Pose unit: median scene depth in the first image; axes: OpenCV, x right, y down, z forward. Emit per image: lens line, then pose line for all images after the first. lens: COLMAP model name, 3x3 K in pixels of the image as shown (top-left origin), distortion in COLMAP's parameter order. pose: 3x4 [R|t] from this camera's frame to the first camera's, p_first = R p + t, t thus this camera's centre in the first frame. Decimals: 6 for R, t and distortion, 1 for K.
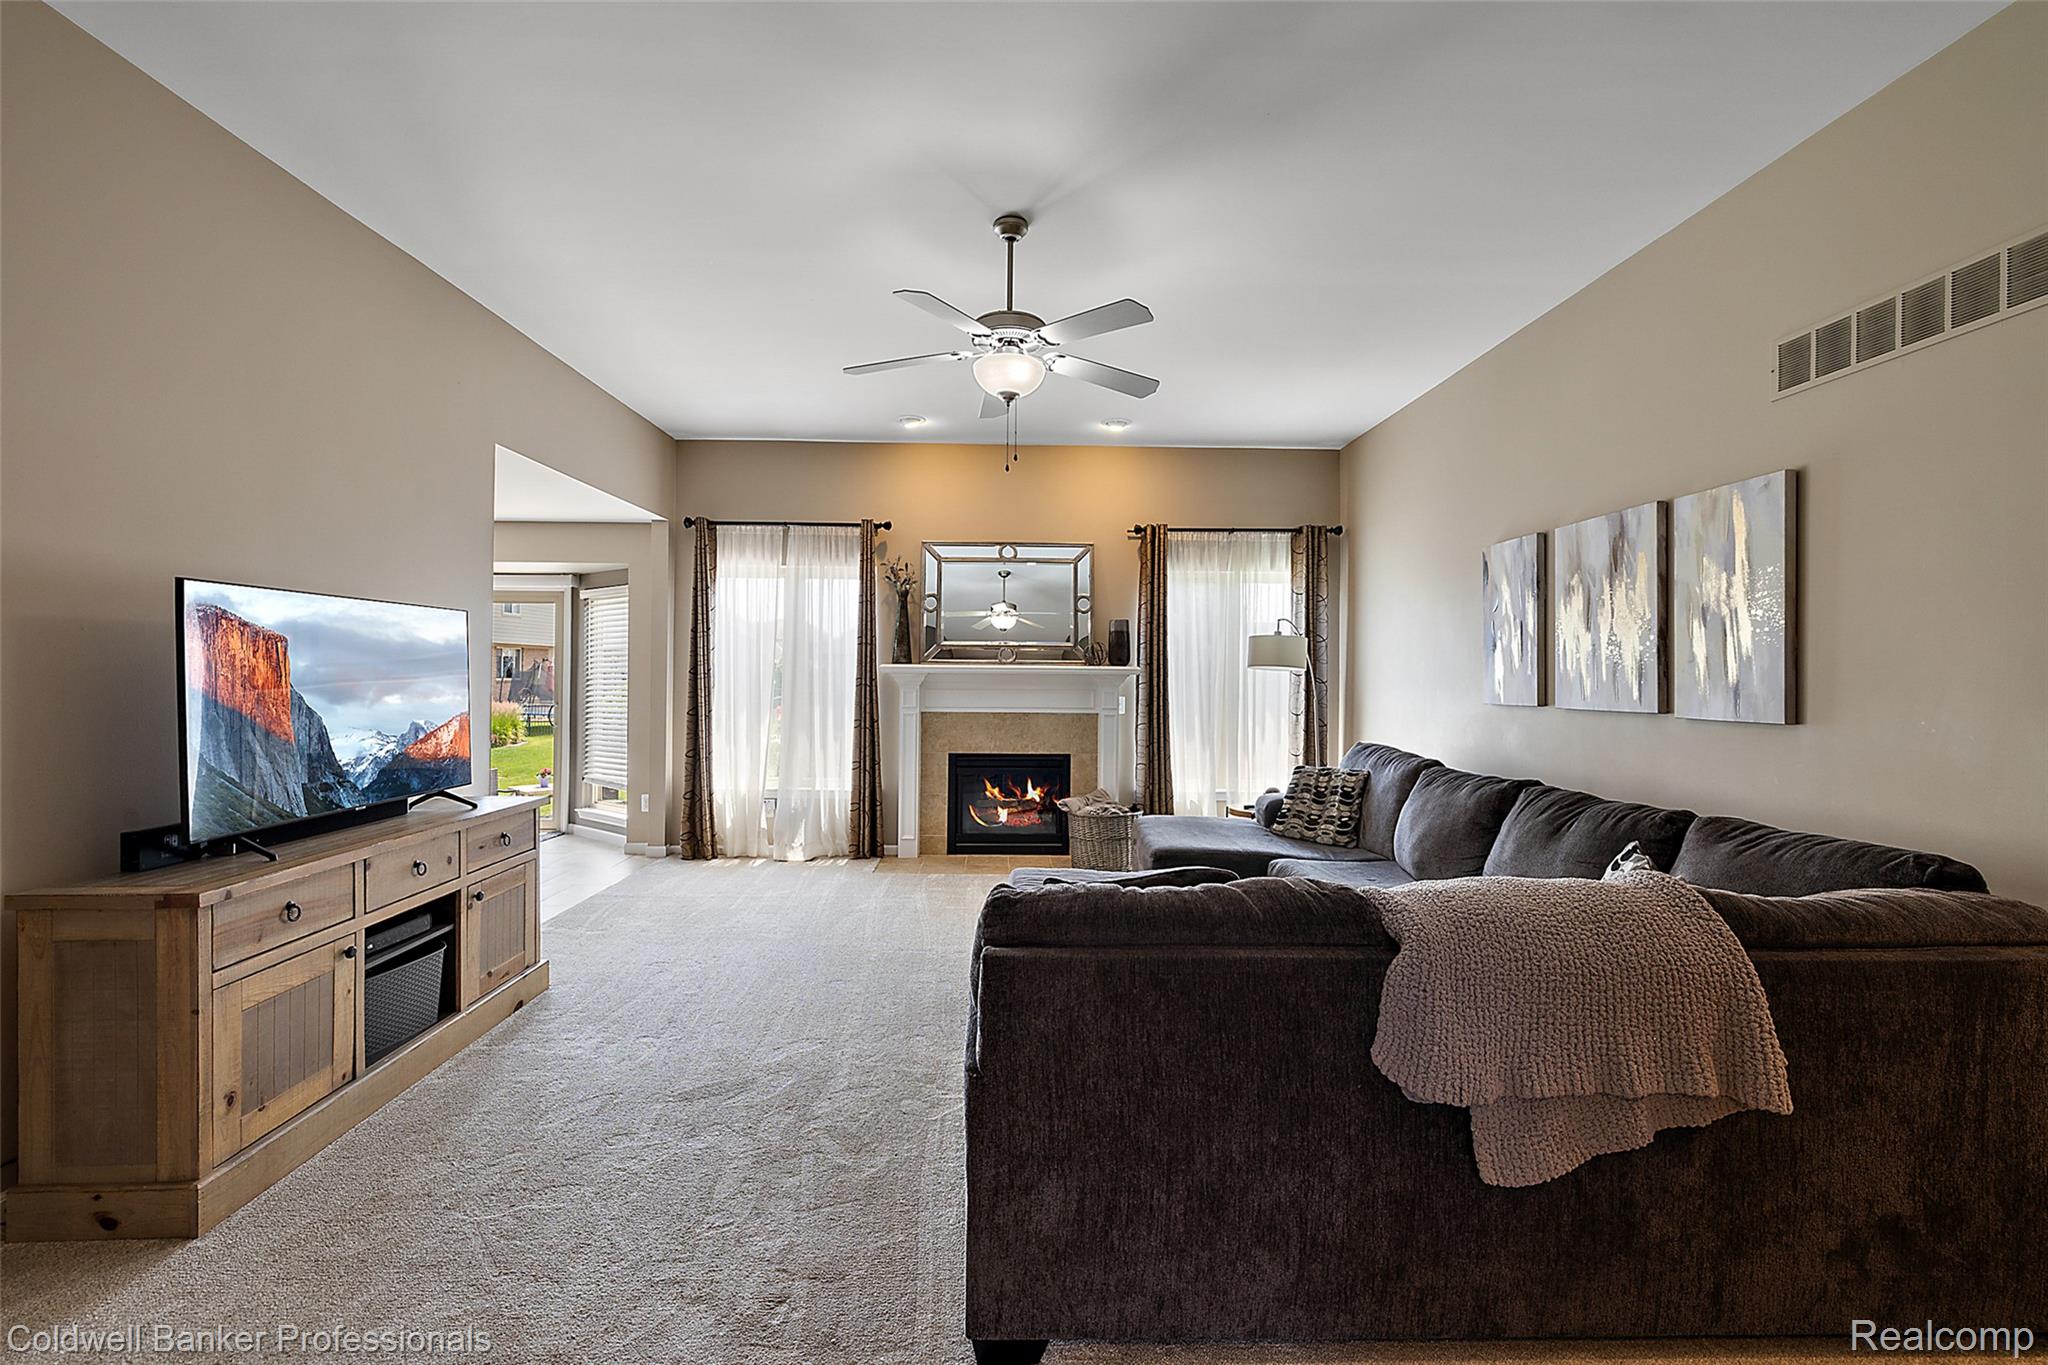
lens RADIAL K [[872.3, 0, 1023.4], [0, 872.3, 671.6], [0, 0, 1]] dist [-0.000519, -0.000006]
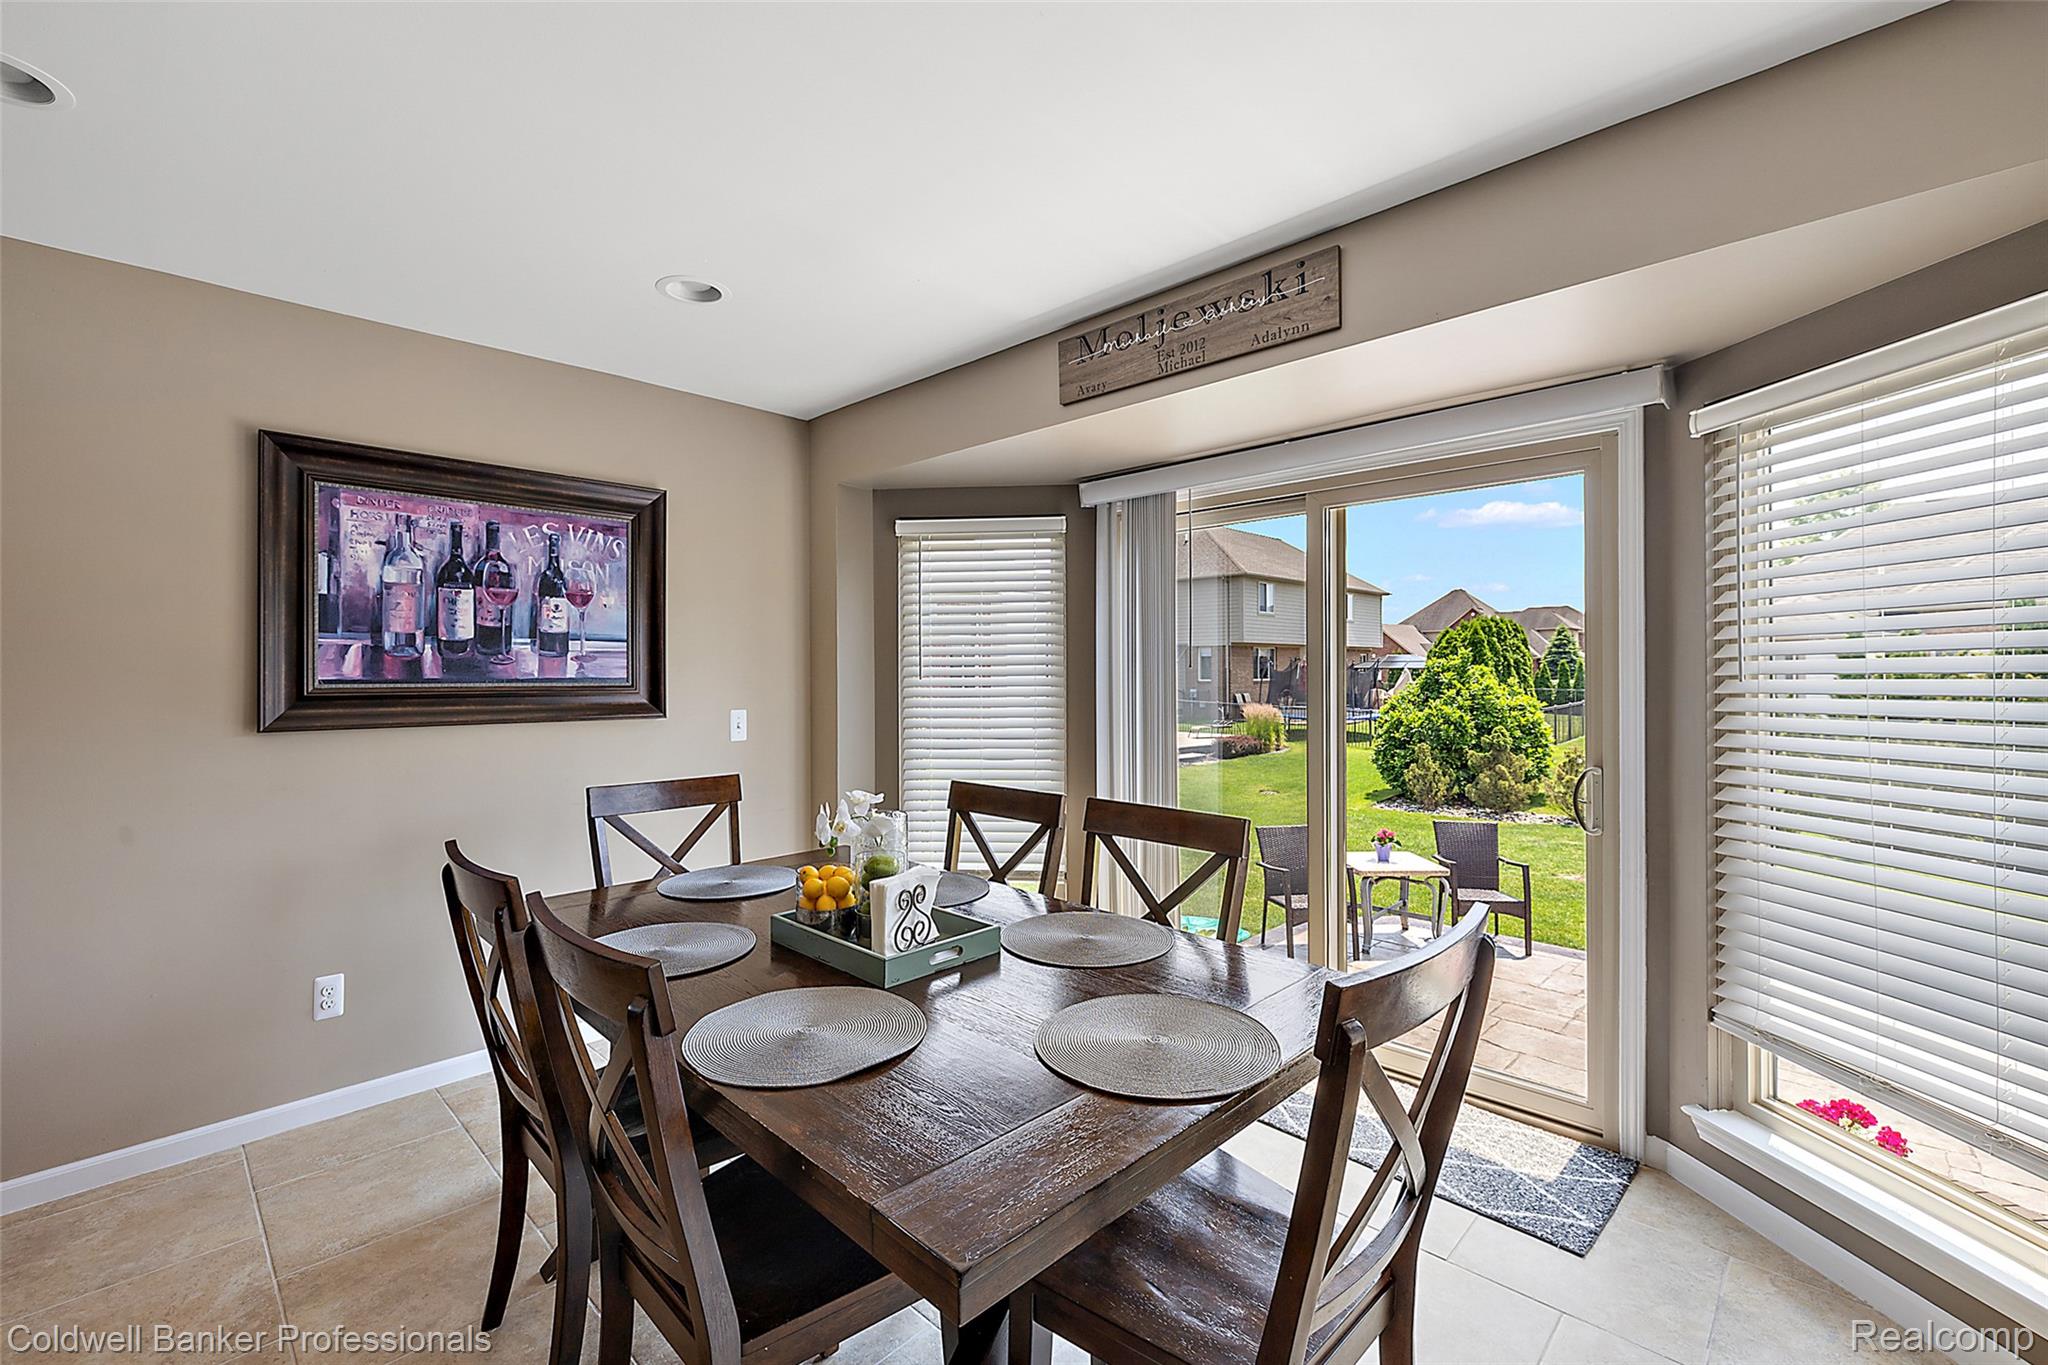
lens RADIAL K [[872.3, 0, 1023.4], [0, 872.3, 671.6], [0, 0, 1]] dist [-0.000519, -0.000006]
pose [[0.706646, -0.013621, -0.707436, -0.516501], [0.014872, 0.999880, -0.004396, -0.001484], [0.707411, -0.007415, 0.706764, 0.687043]]
